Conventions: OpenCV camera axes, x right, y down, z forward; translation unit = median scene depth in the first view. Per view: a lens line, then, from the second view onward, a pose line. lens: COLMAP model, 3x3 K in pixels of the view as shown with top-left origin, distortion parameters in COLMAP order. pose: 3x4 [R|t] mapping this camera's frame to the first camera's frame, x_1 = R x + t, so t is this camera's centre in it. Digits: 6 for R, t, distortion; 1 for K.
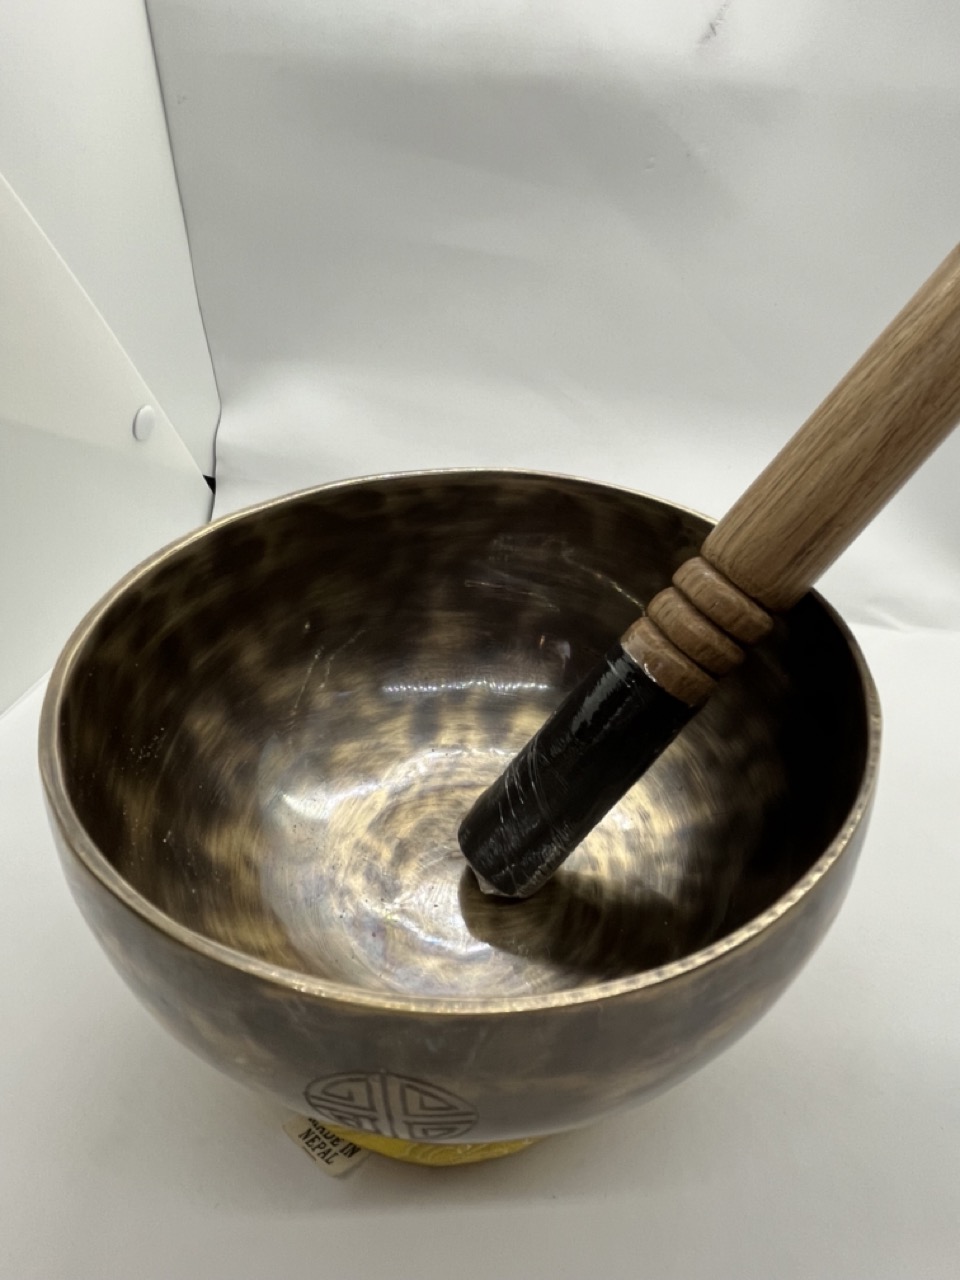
lens RADIAL K [[755.7, 0, 480.0], [0, 755.7, 640.0], [0, 0, 1]] dist [-0.001867, -0.000757]
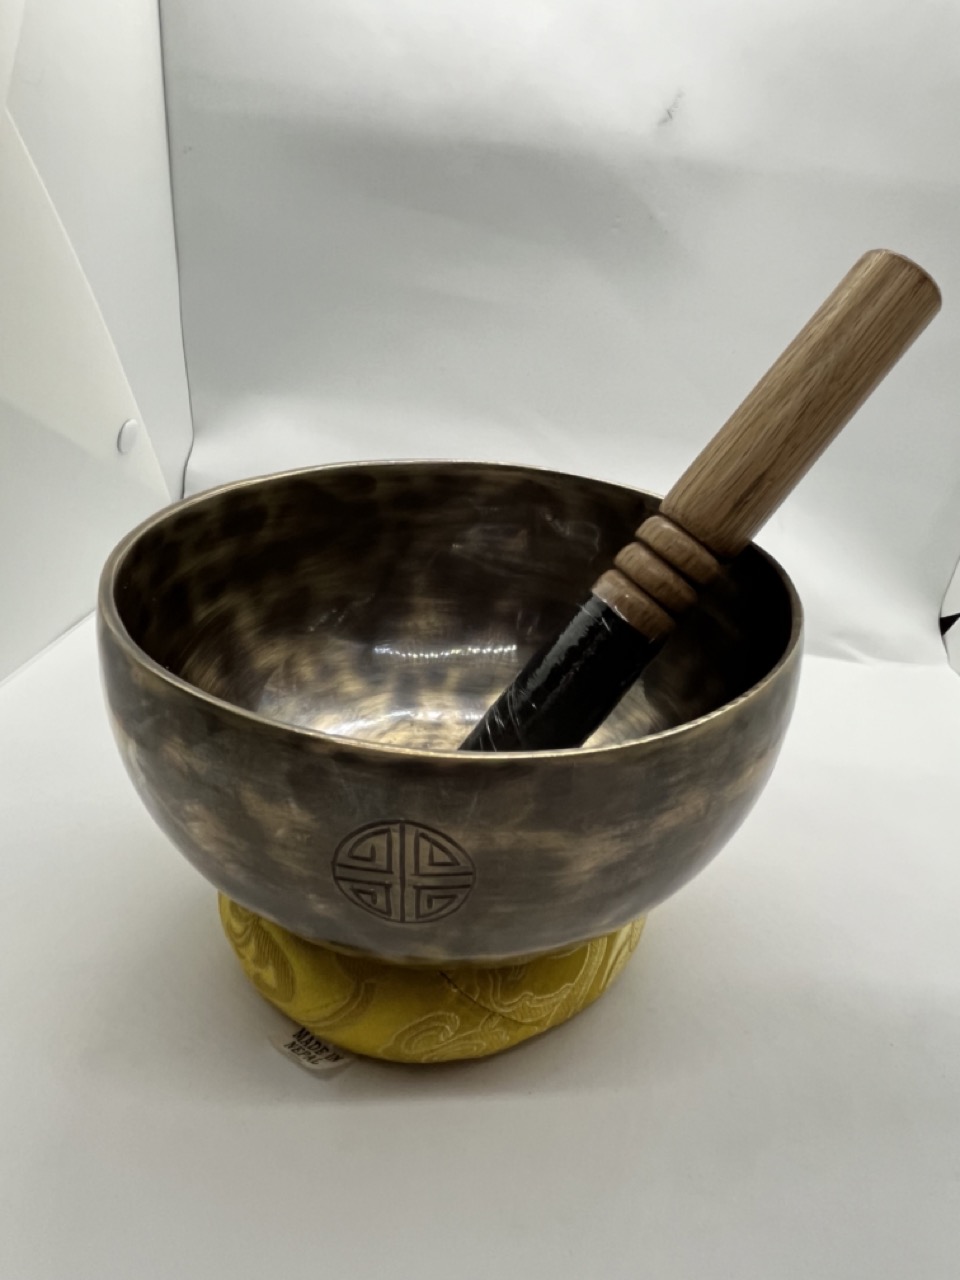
lens RADIAL K [[864.2, 0, 480.0], [0, 864.2, 640.0], [0, 0, 1]] dist [-0.000722, -0.001280]
pose [[0.998346, 0.023014, 0.052689, -0.048353], [-0.015329, 0.989769, -0.141855, 0.278369], [-0.055415, 0.140813, 0.988484, -0.275548]]
